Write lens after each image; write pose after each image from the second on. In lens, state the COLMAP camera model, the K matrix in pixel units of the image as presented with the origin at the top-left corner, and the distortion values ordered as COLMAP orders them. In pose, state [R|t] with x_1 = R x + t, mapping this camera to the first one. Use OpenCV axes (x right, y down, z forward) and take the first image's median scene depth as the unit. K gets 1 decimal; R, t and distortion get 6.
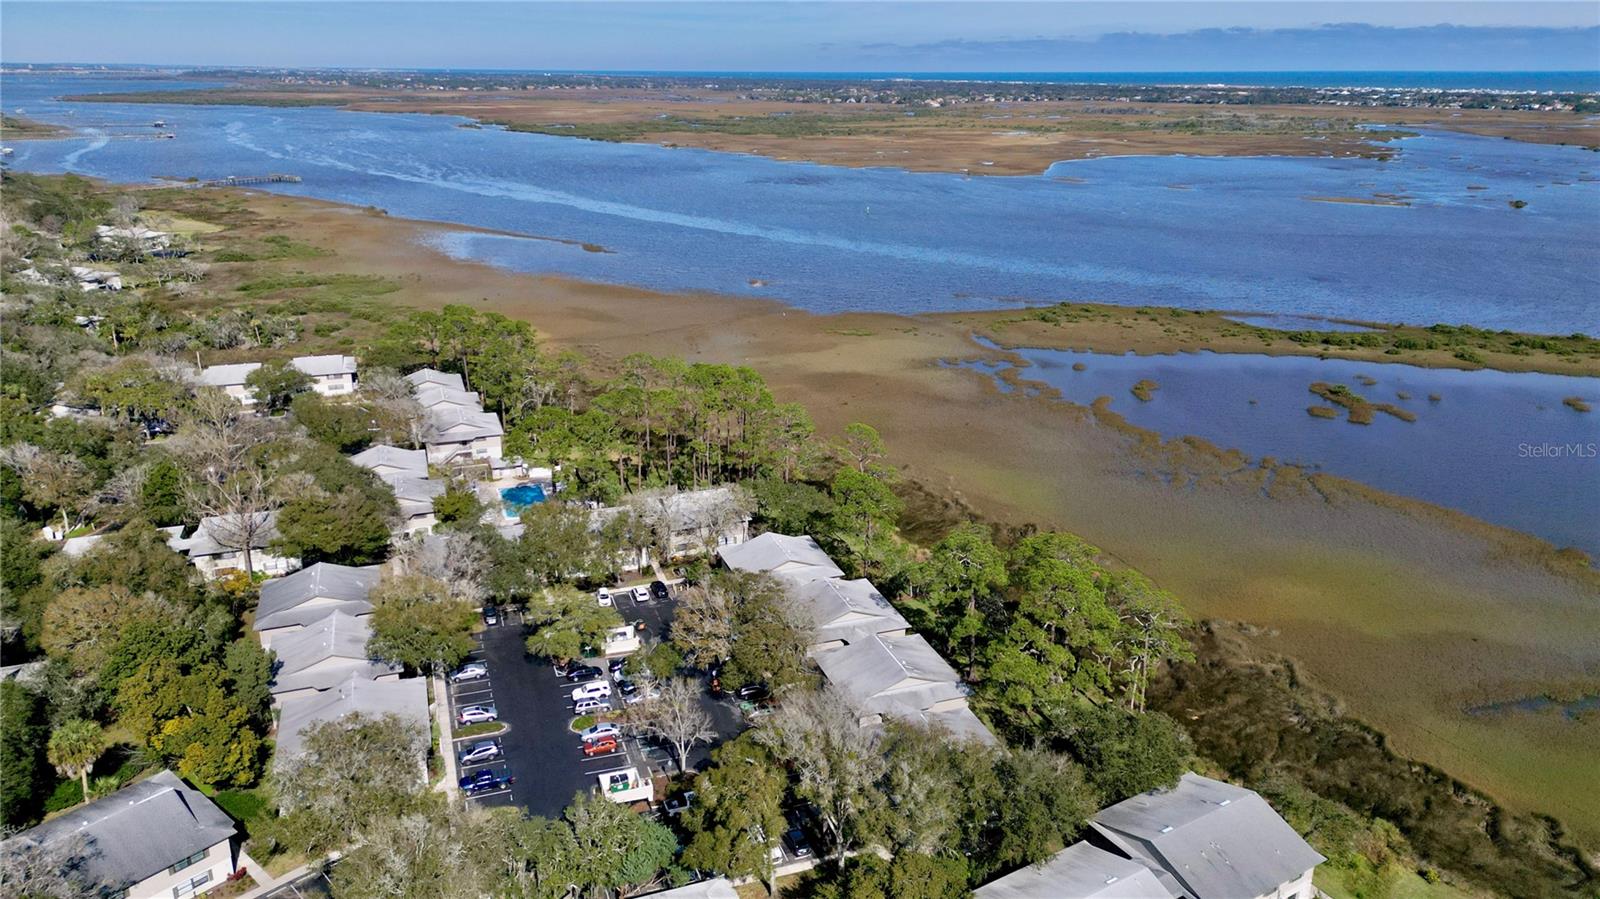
lens RADIAL K [[1110.0, 0, 793.5], [0, 1110.0, 441.6], [0, 0, 1]] dist [0.089200, -0.094094]
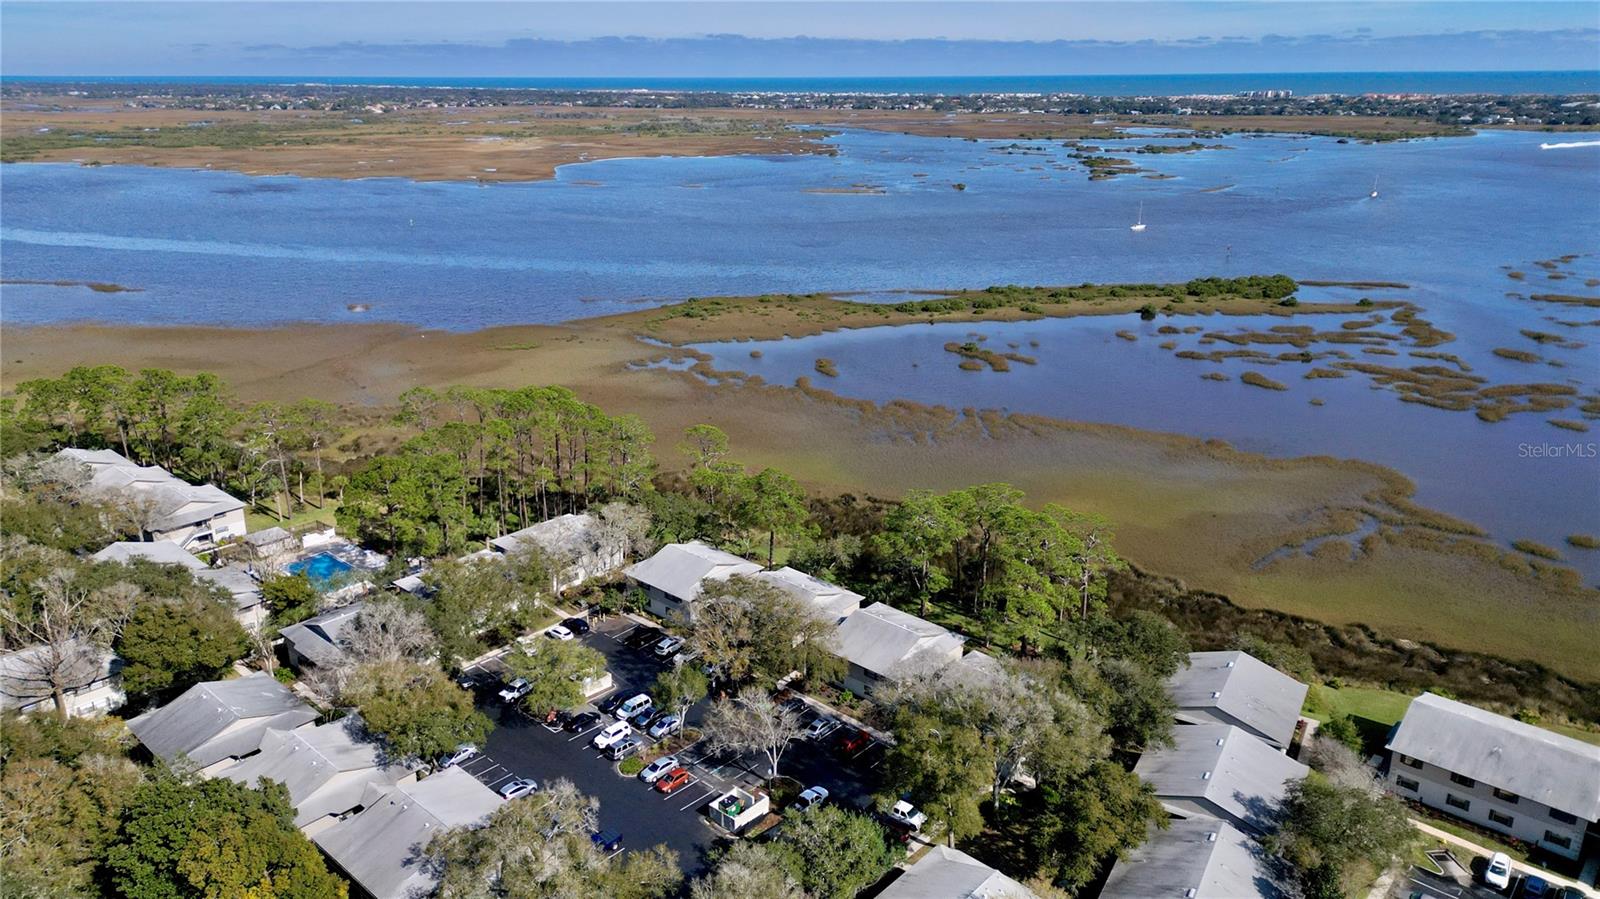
lens RADIAL K [[1110.0, 0, 793.5], [0, 1110.0, 441.6], [0, 0, 1]] dist [0.089200, -0.094094]
pose [[0.882490, -0.154162, 0.444349, -0.236511], [0.155973, 0.987219, 0.032739, -0.015799], [-0.443716, 0.040415, 0.895255, 0.041168]]
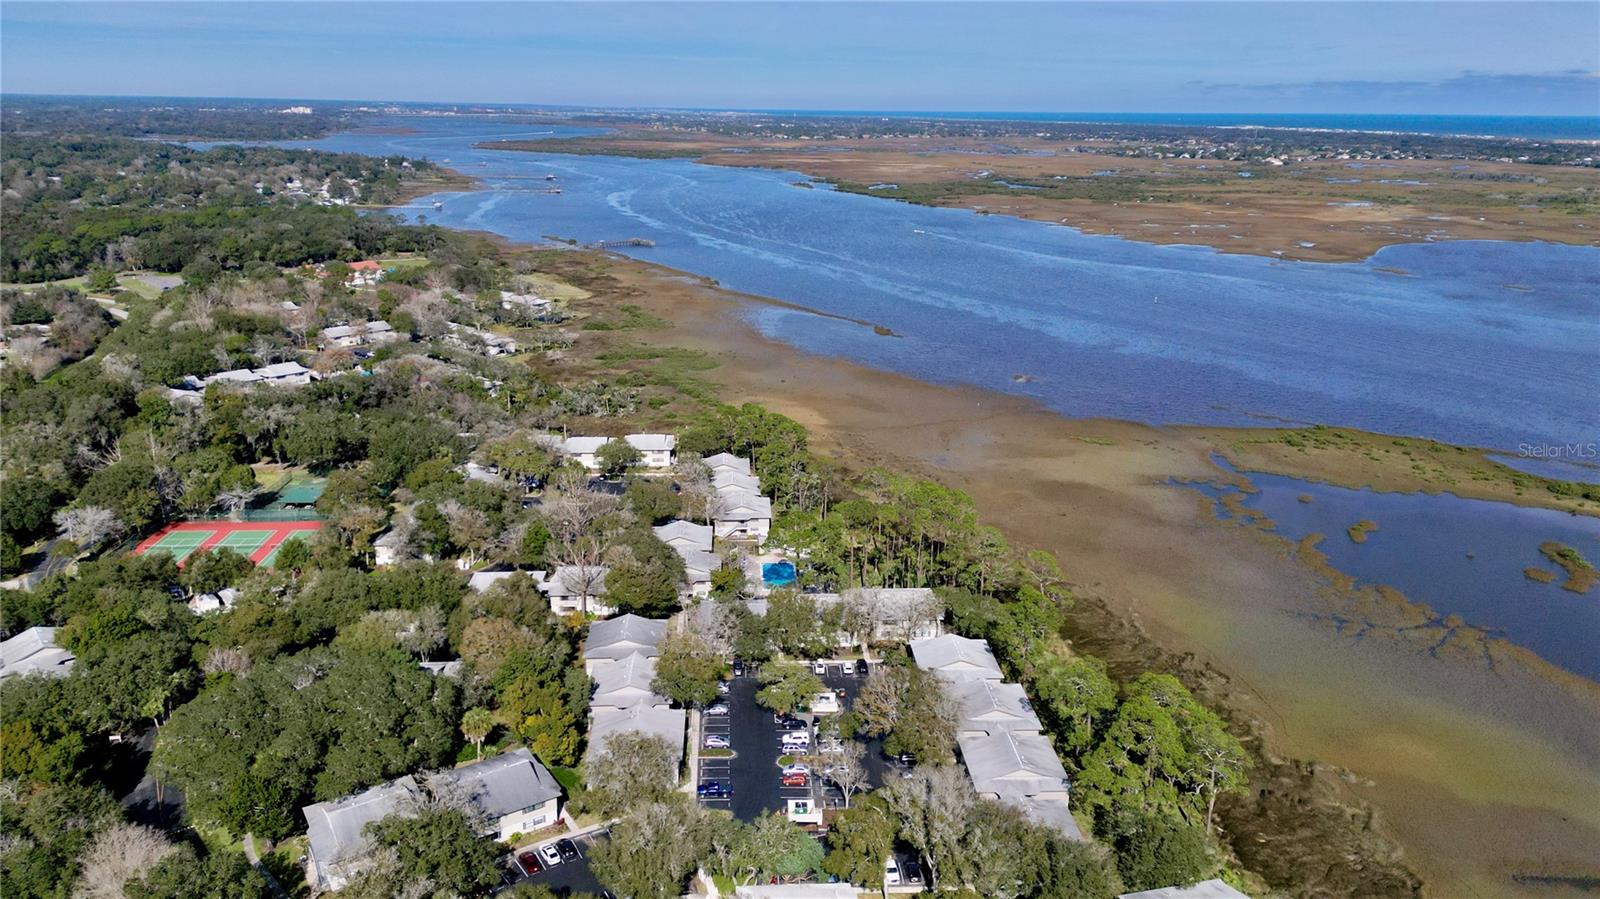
lens RADIAL K [[1110.0, 0, 793.5], [0, 1110.0, 441.6], [0, 0, 1]] dist [0.089200, -0.094094]
pose [[0.959178, 0.089833, -0.268156, 0.085227], [-0.097989, 0.995040, -0.017159, -0.065758], [0.265284, 0.042735, 0.963223, -0.194118]]
